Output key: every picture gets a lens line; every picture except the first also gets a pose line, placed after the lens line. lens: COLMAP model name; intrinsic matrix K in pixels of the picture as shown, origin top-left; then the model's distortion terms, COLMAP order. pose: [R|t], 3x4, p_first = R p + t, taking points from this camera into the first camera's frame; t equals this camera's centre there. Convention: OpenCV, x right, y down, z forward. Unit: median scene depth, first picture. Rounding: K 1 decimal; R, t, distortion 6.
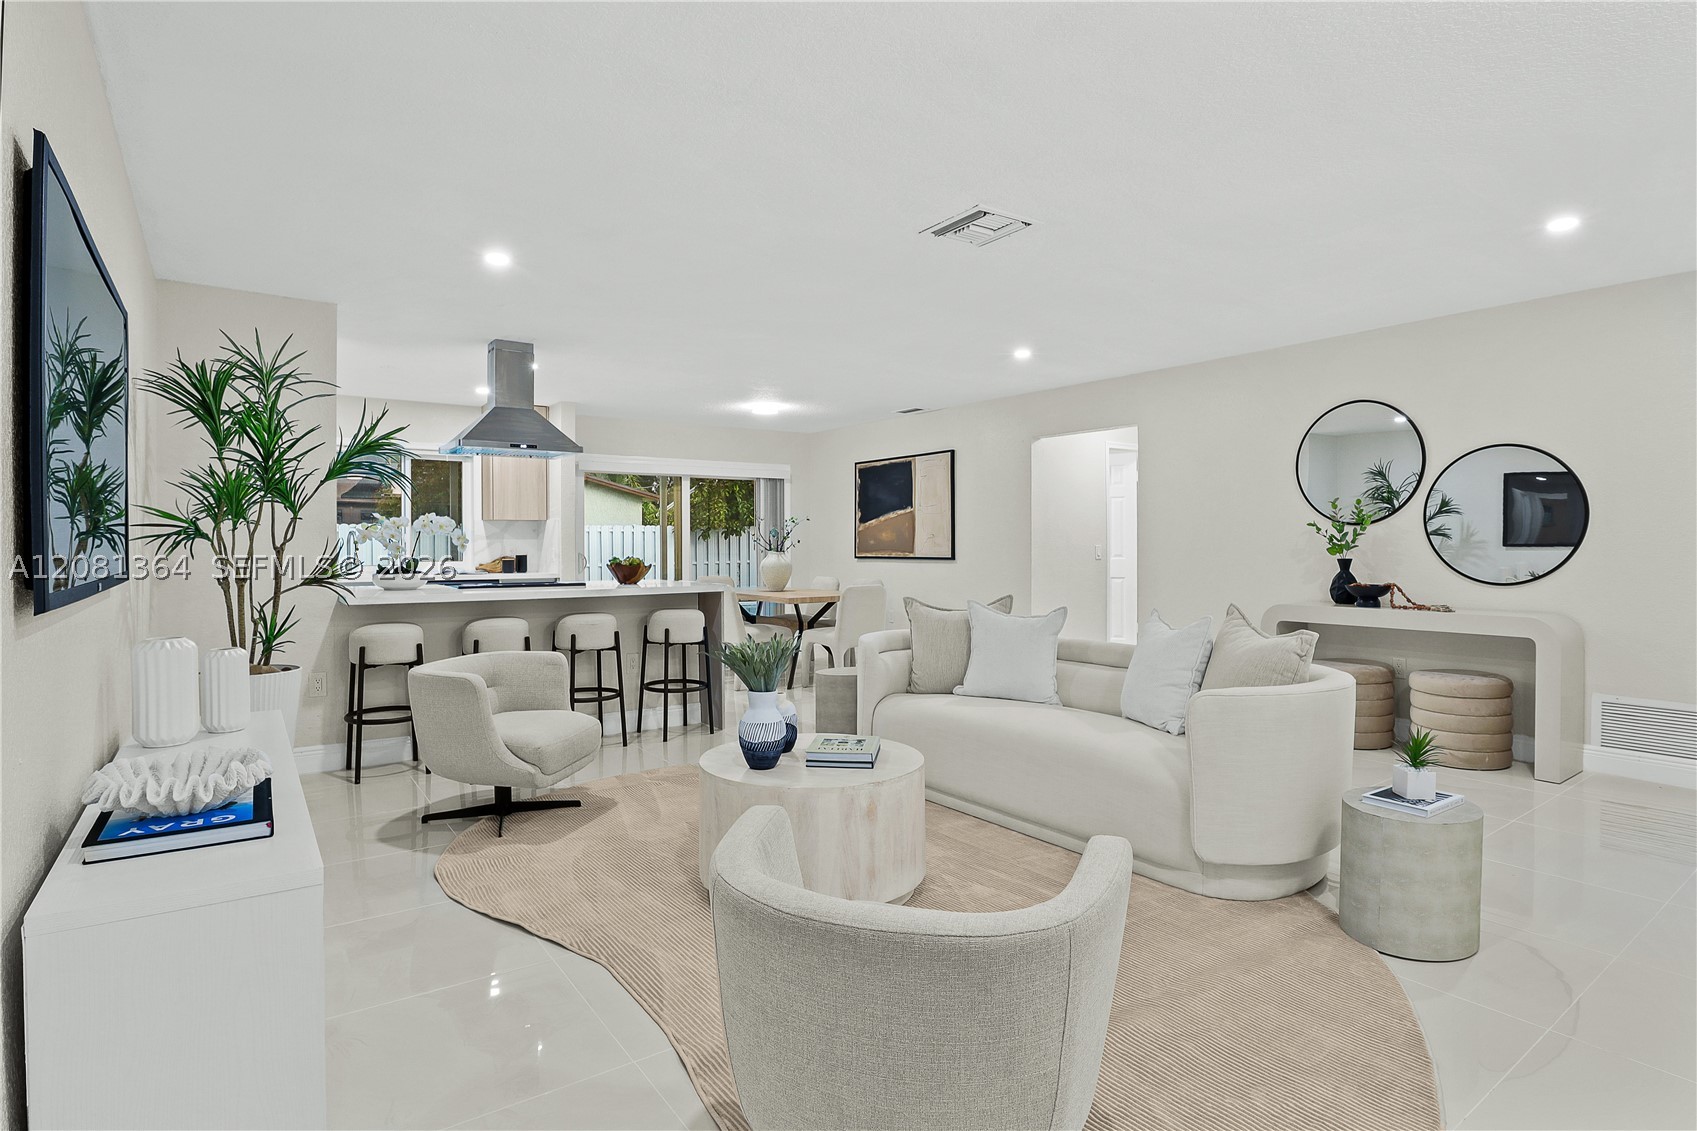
lens RADIAL K [[866.8, 0, 855.5], [0, 866.8, 569.3], [0, 0, 1]] dist [-0.041114, 0.009294]
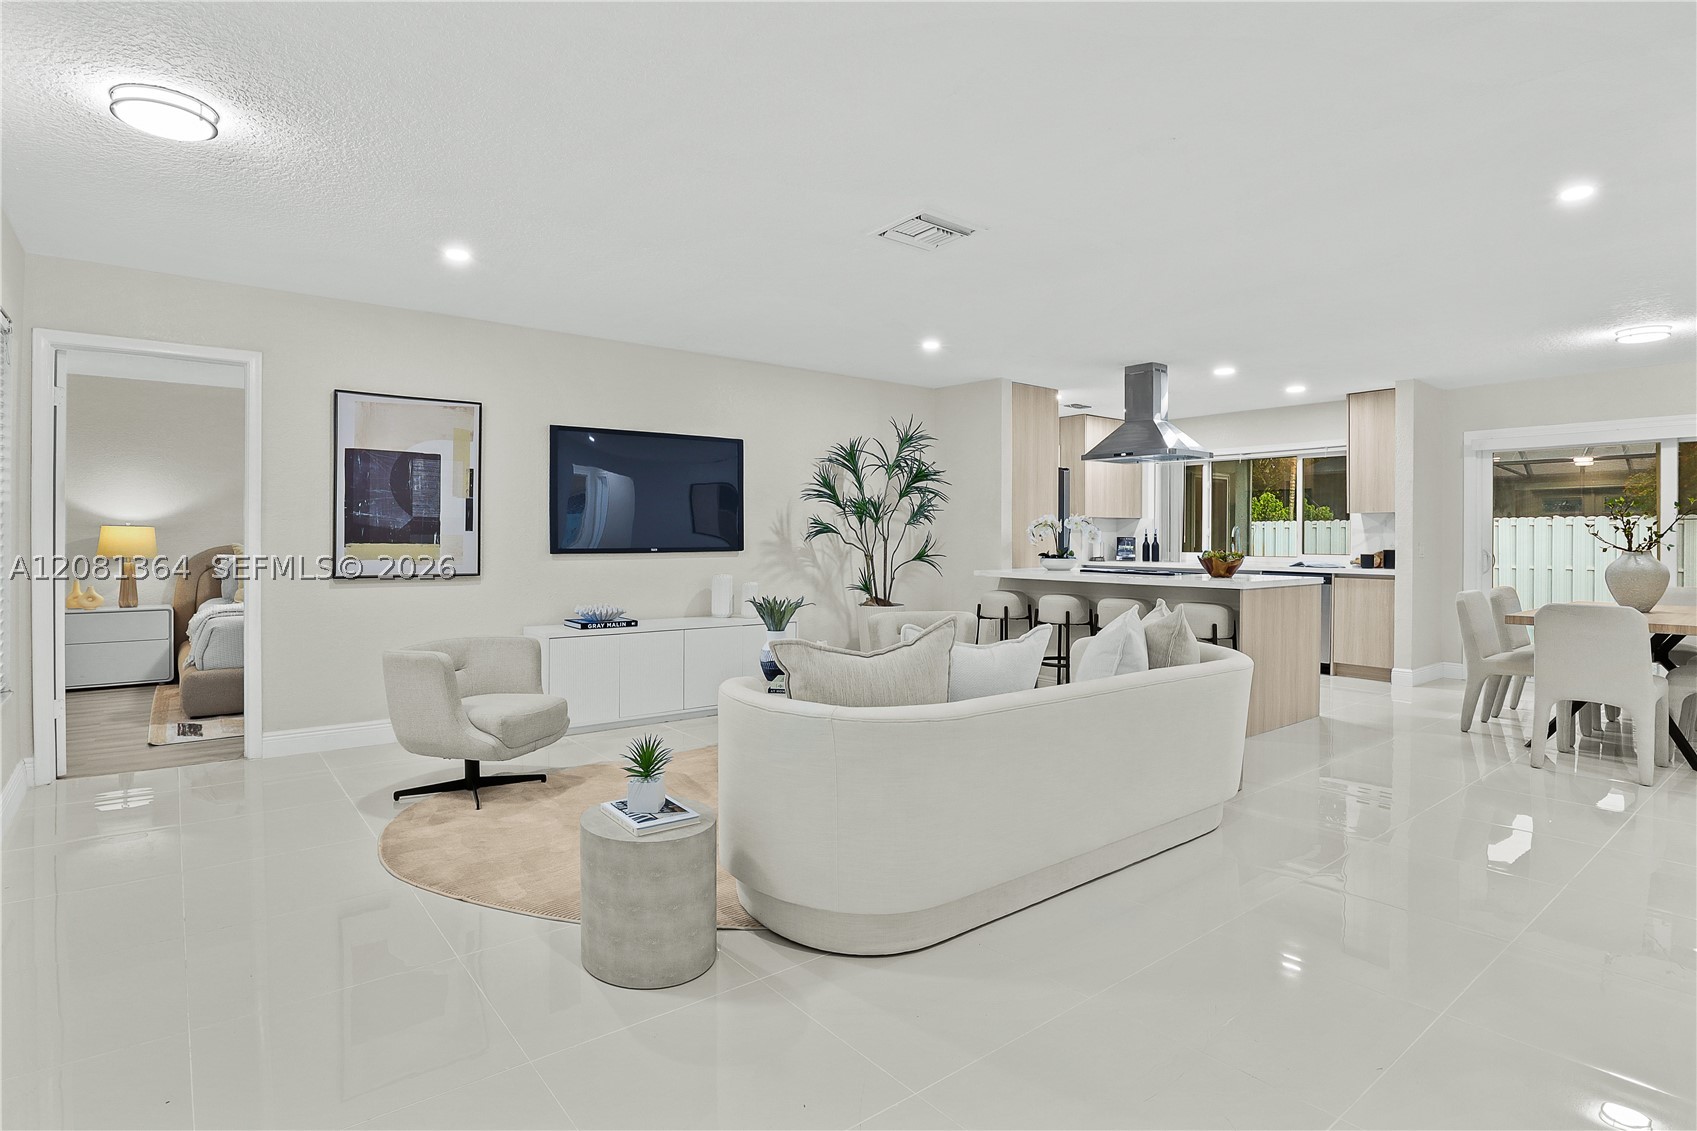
lens RADIAL K [[866.8, 0, 847.0], [0, 866.8, 535.9], [0, 0, 1]] dist [-0.041114, 0.009294]
pose [[0.049771, 0.001756, -0.998759, 0.499765], [-0.033664, 0.999433, 0.000080, -0.011792], [0.998193, 0.033618, 0.049802, 0.362033]]
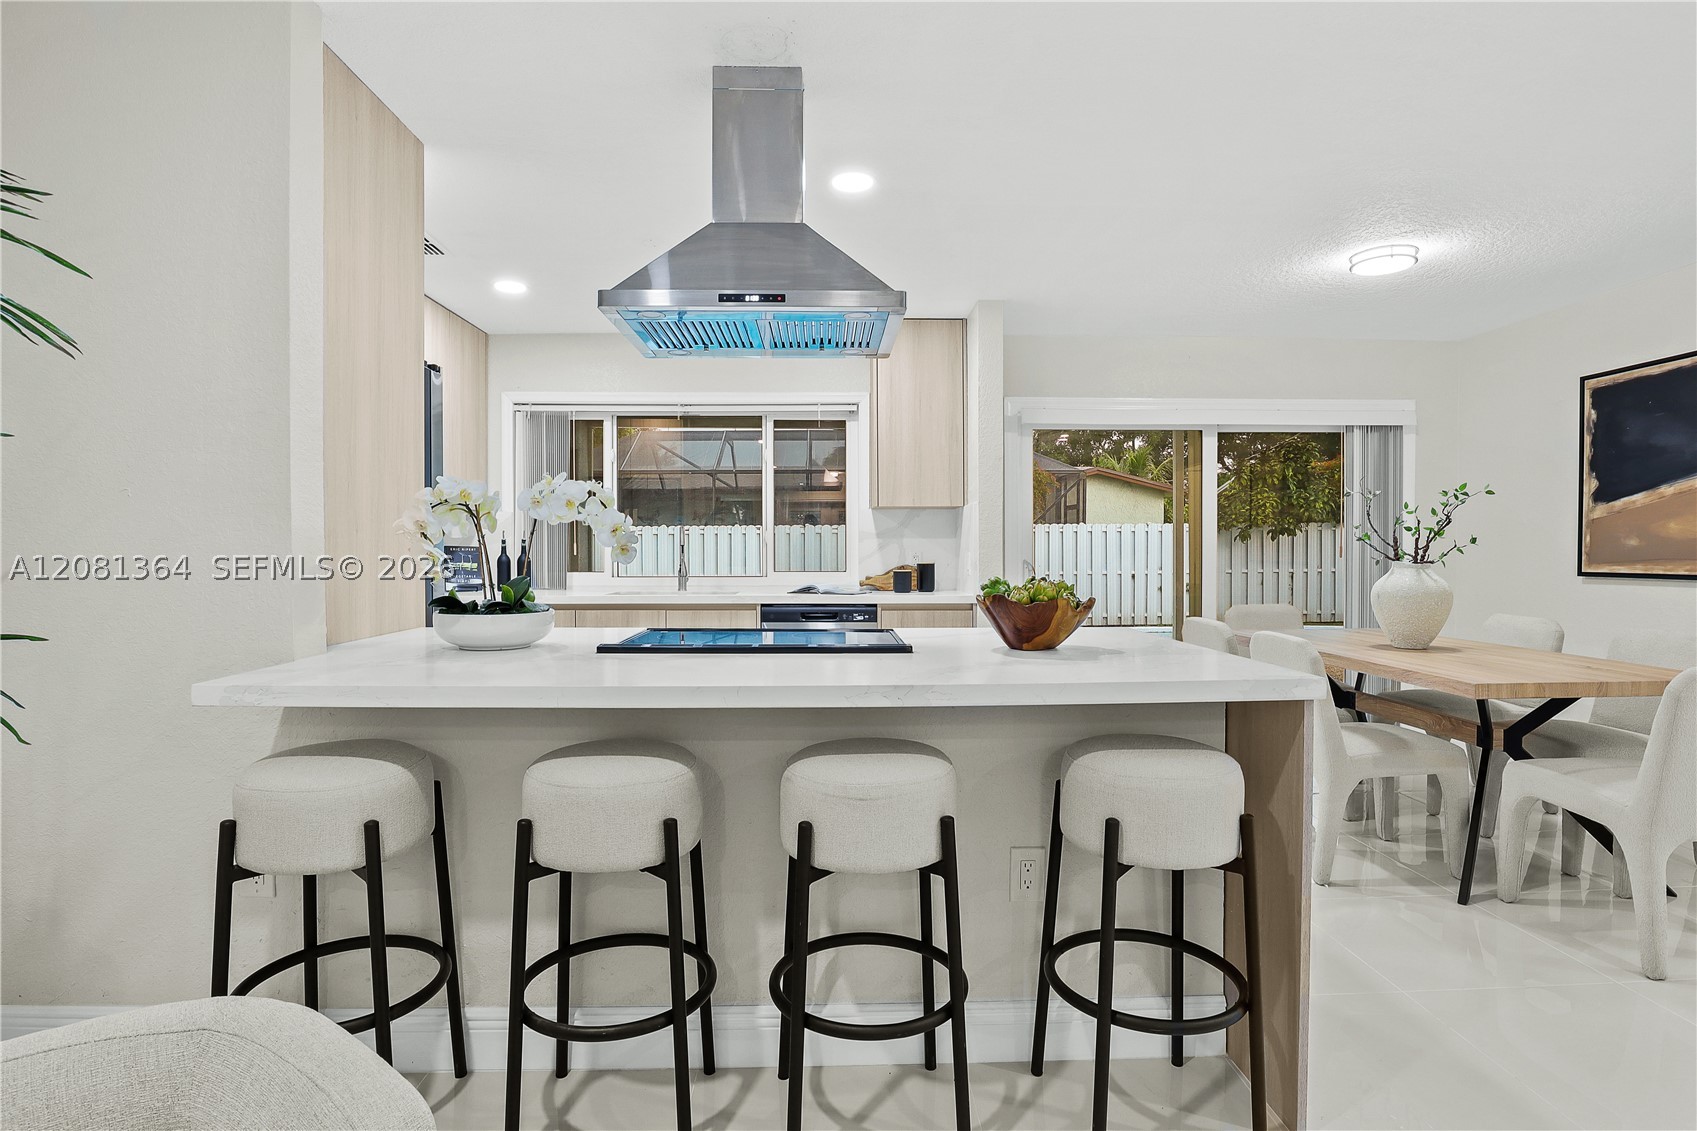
lens RADIAL K [[866.8, 0, 843.7], [0, 866.8, 553.5], [0, 0, 1]] dist [-0.041114, 0.009294]
pose [[0.821376, 0.005800, -0.570358, -0.079258], [-0.017918, 0.999717, -0.015638, -0.012735], [0.570106, 0.023065, 0.821247, 0.447634]]
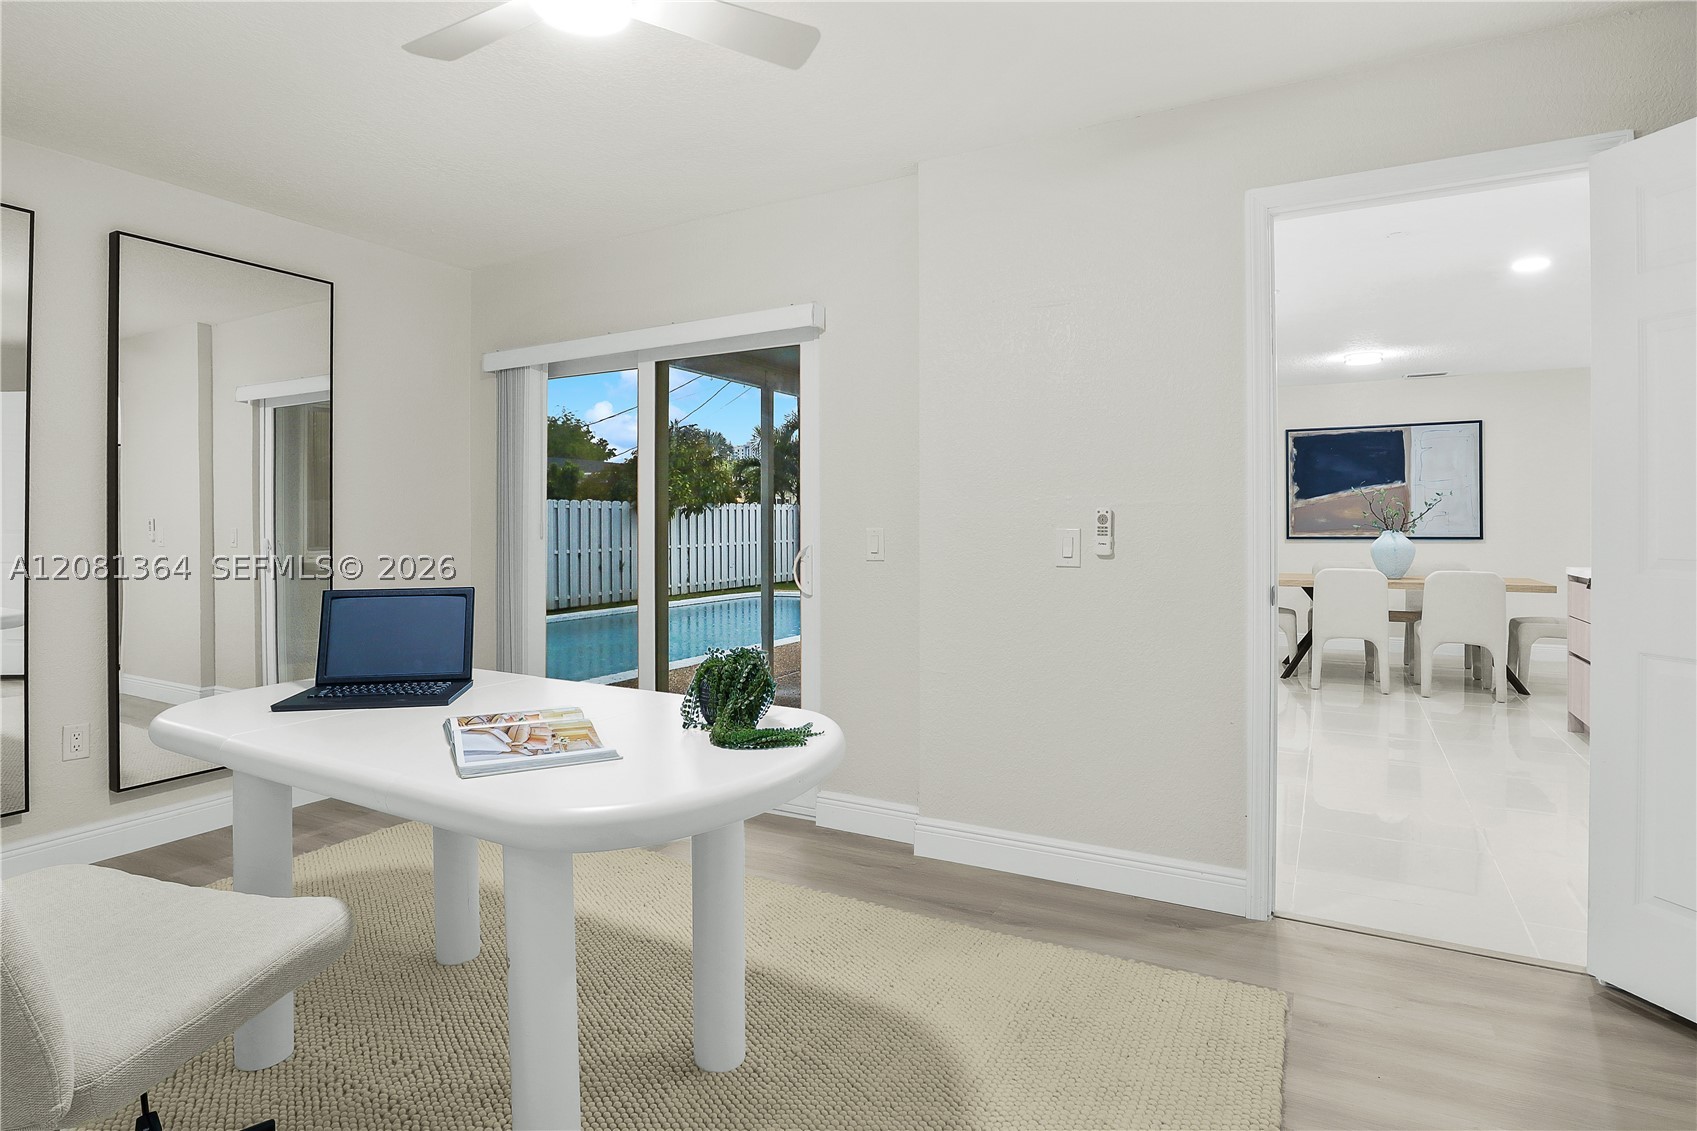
lens RADIAL K [[866.8, 0, 845.8], [0, 866.8, 527.8], [0, 0, 1]] dist [-0.041114, 0.009294]
pose [[0.908806, -0.002702, 0.417209, -0.882709], [0.013912, 0.999619, -0.023831, -0.011757], [-0.416986, 0.027462, 0.908498, 0.467364]]
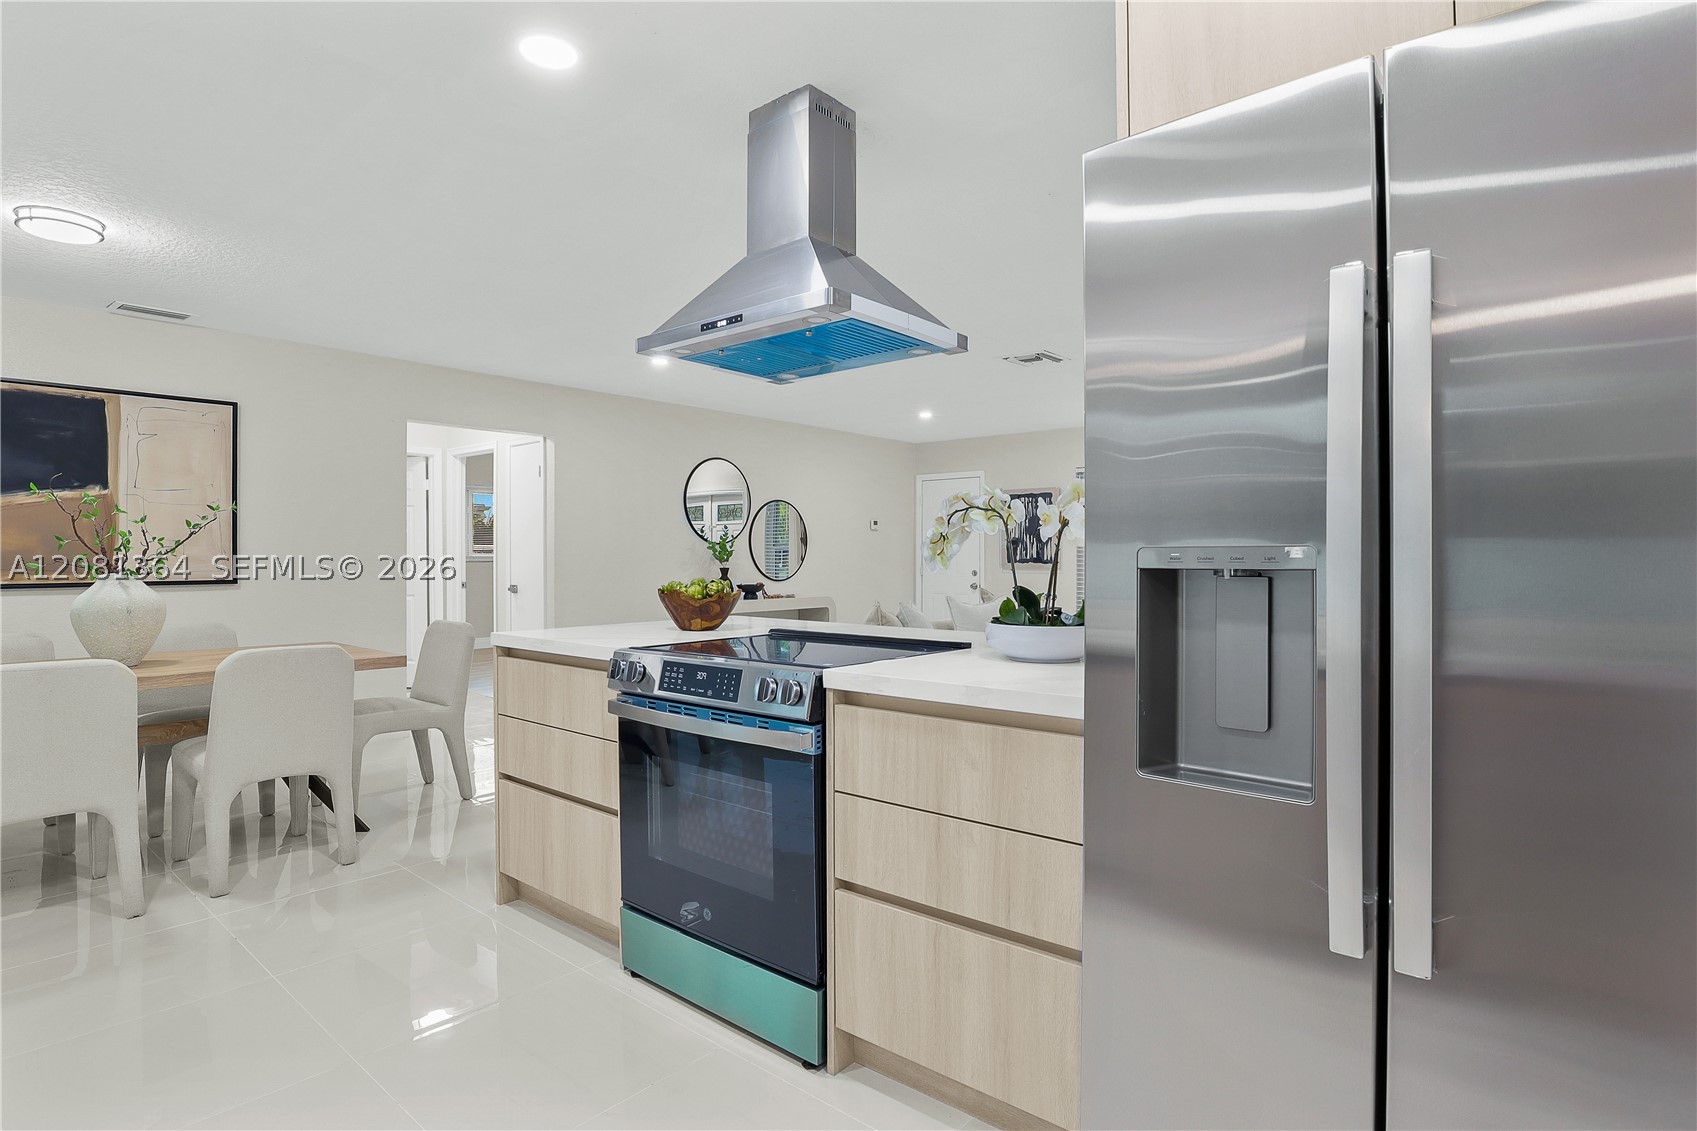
lens RADIAL K [[866.8, 0, 856.6], [0, 866.8, 553.1], [0, 0, 1]] dist [-0.041114, 0.009294]
pose [[-0.243165, 0.005737, 0.969968, -0.572101], [0.030667, 0.999528, 0.001776, -0.020743], [-0.969500, 0.030178, -0.243226, 0.730179]]
